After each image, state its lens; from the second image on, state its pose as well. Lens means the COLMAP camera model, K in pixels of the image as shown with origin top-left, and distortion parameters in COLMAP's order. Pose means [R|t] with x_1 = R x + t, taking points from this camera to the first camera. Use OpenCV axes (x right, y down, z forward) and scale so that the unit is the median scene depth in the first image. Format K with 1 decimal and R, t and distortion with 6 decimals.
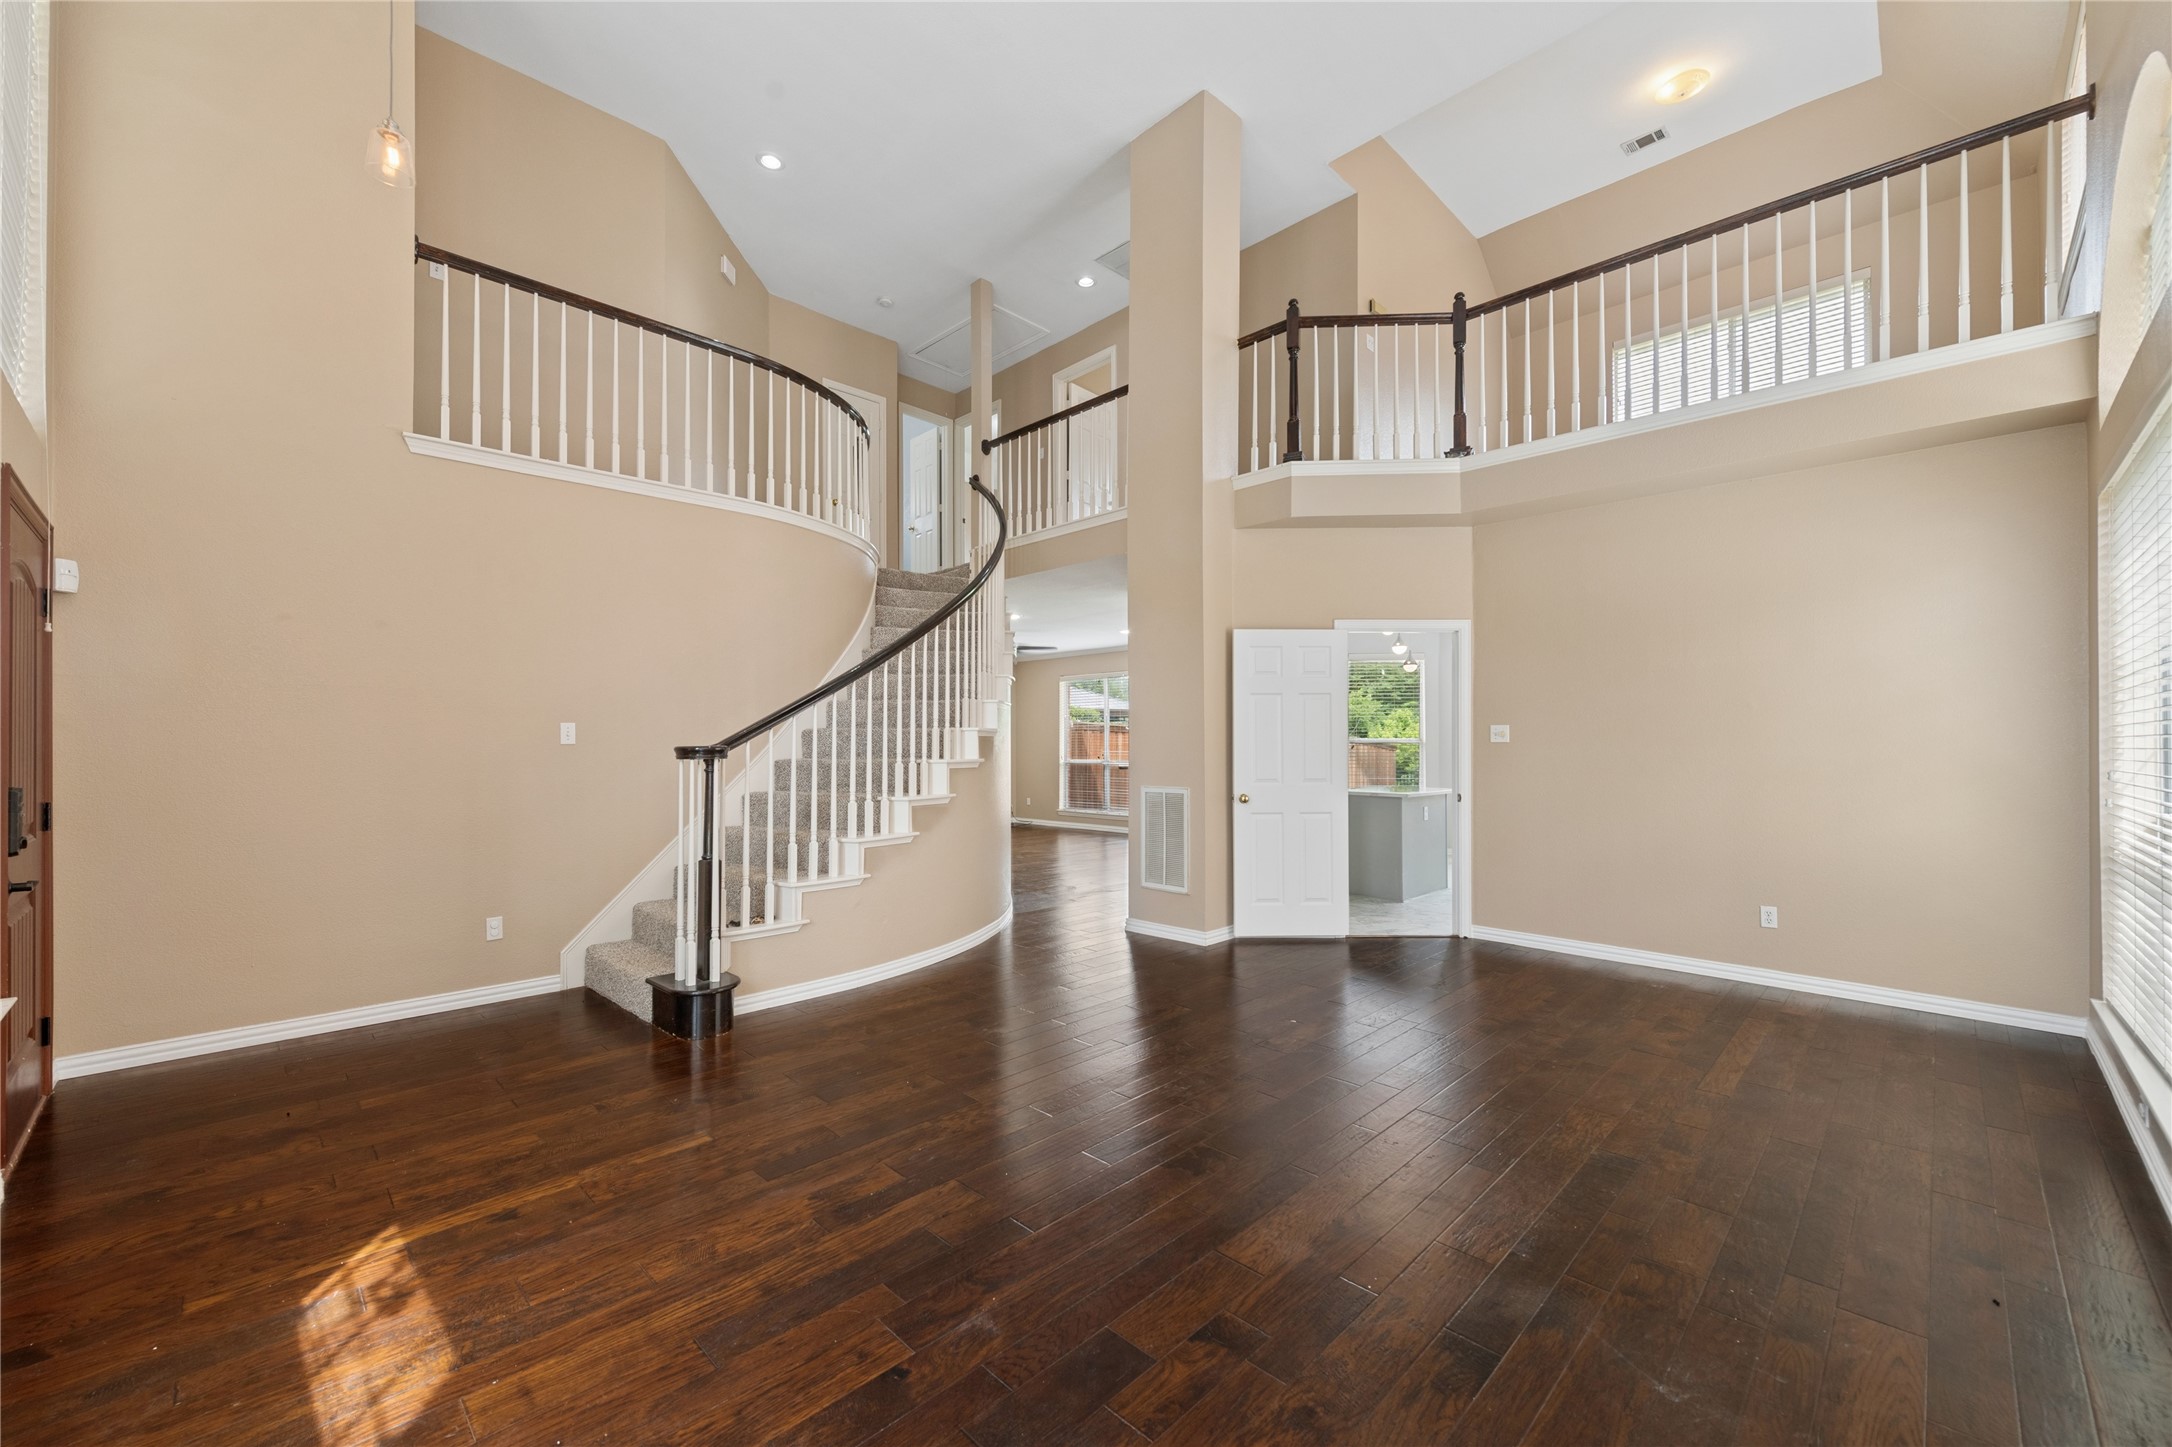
lens RADIAL K [[869.1, 0, 1076.8], [0, 869.1, 754.2], [0, 0, 1]] dist [0.008232, -0.000624]
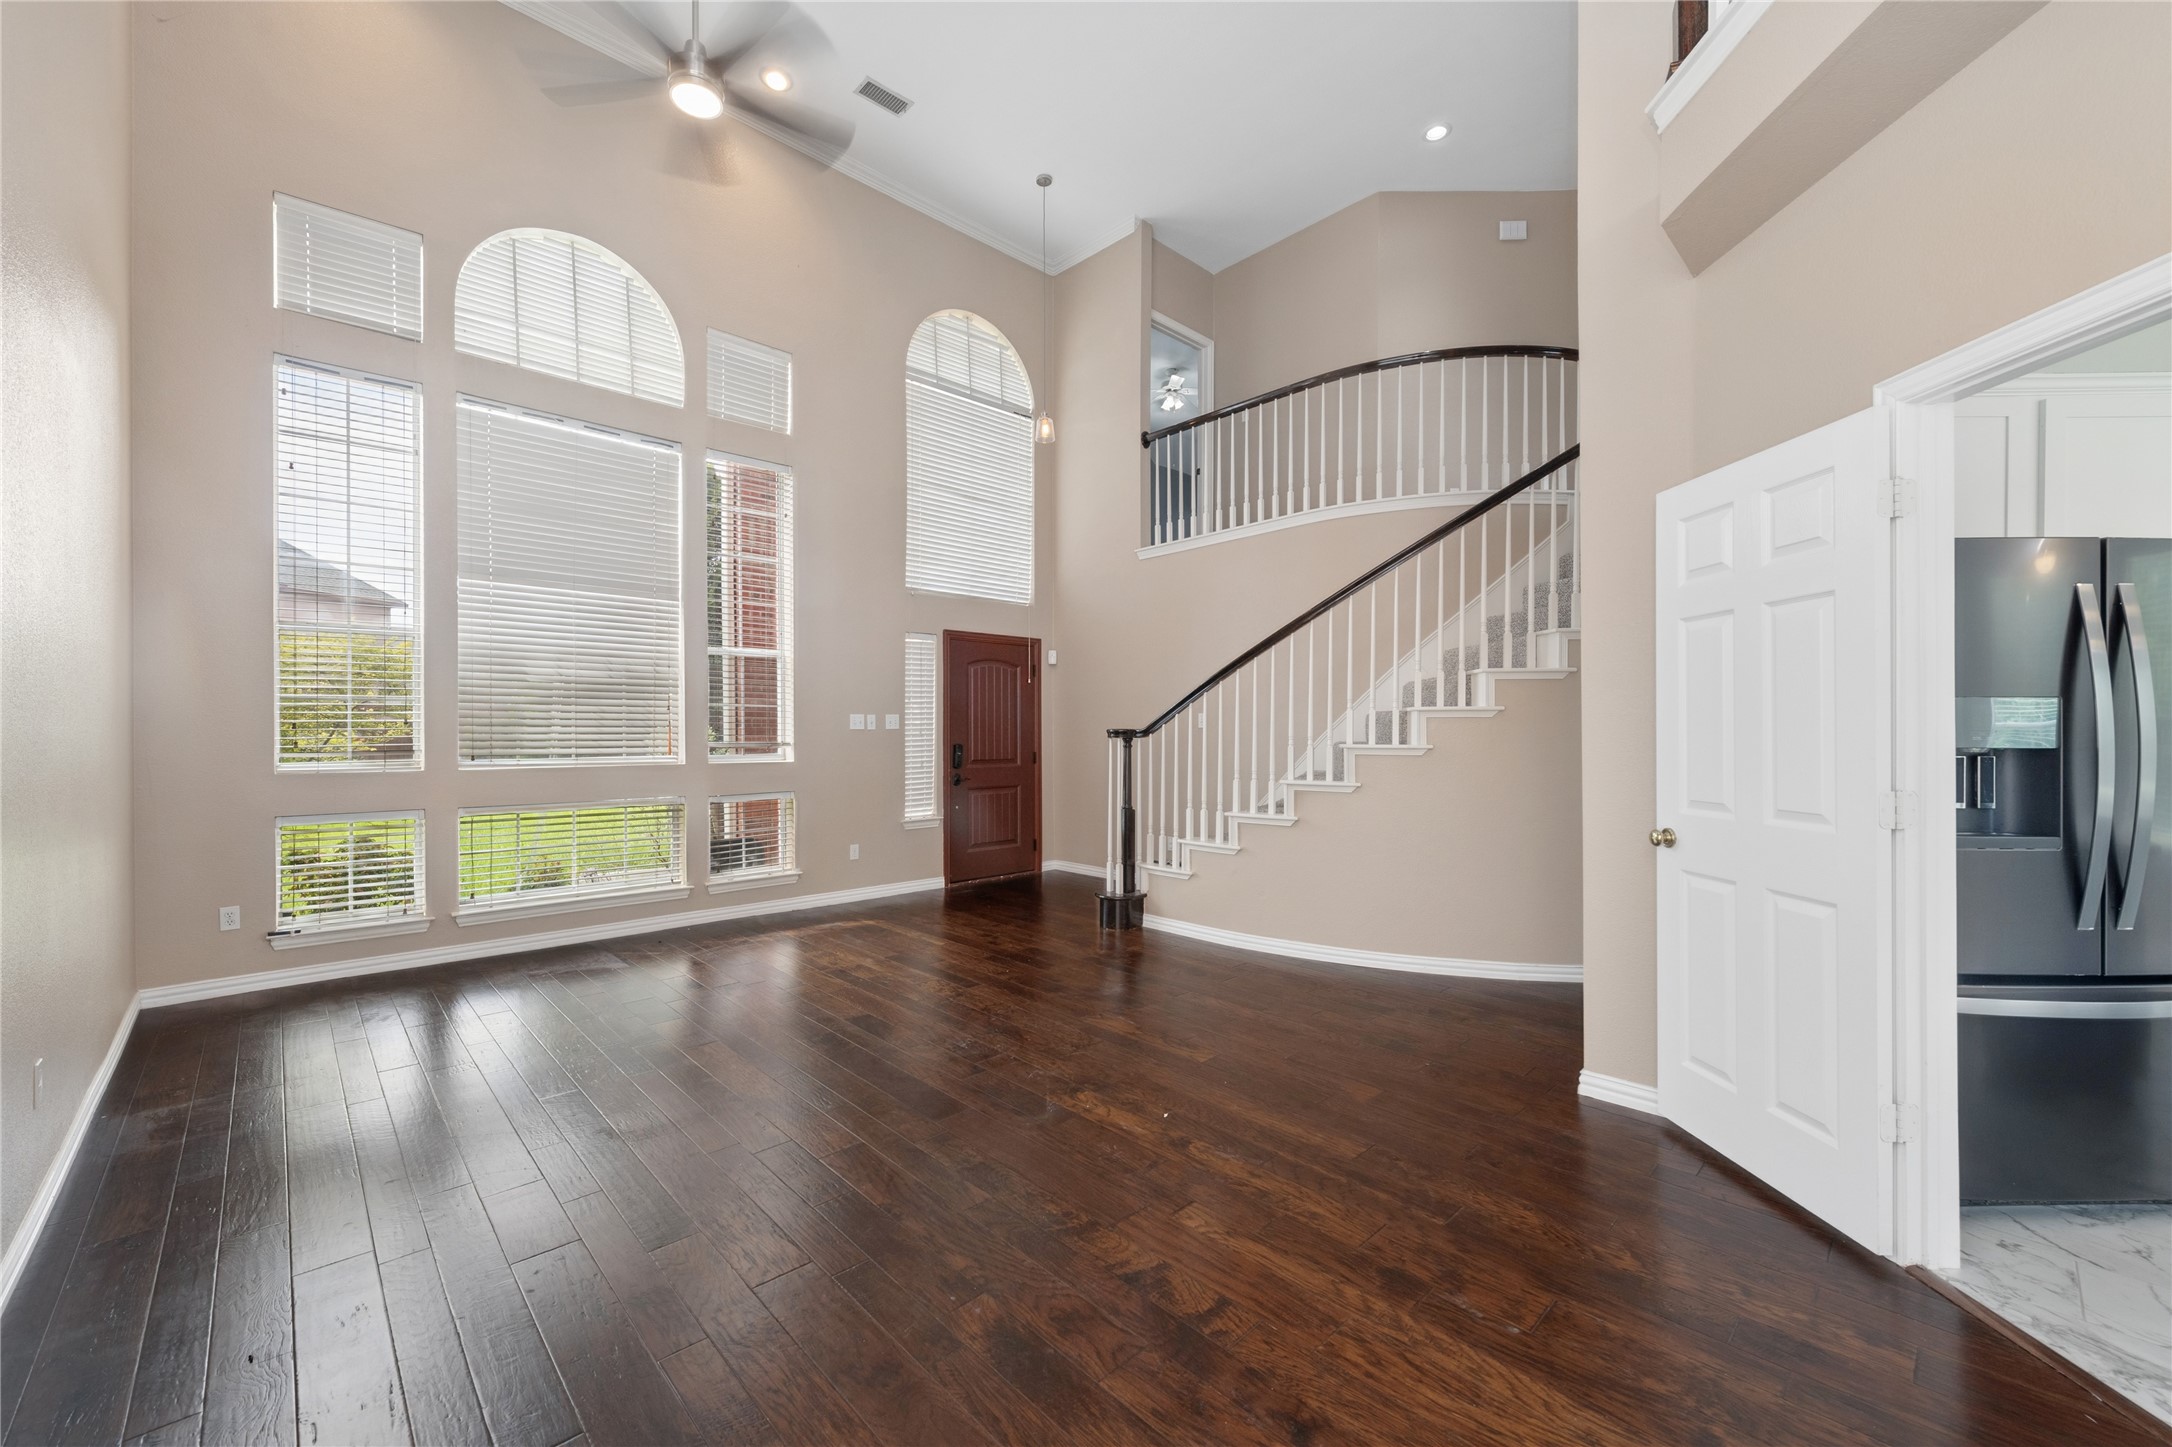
lens RADIAL K [[848.9, 0, 1092.2], [0, 848.9, 733.7], [0, 0, 1]] dist [0.000670, -0.000159]
pose [[-0.022214, -0.000951, -0.999753, 0.960323], [-0.015273, 0.999883, -0.000611, 0.000293], [0.999637, 0.015256, -0.022226, 0.968122]]
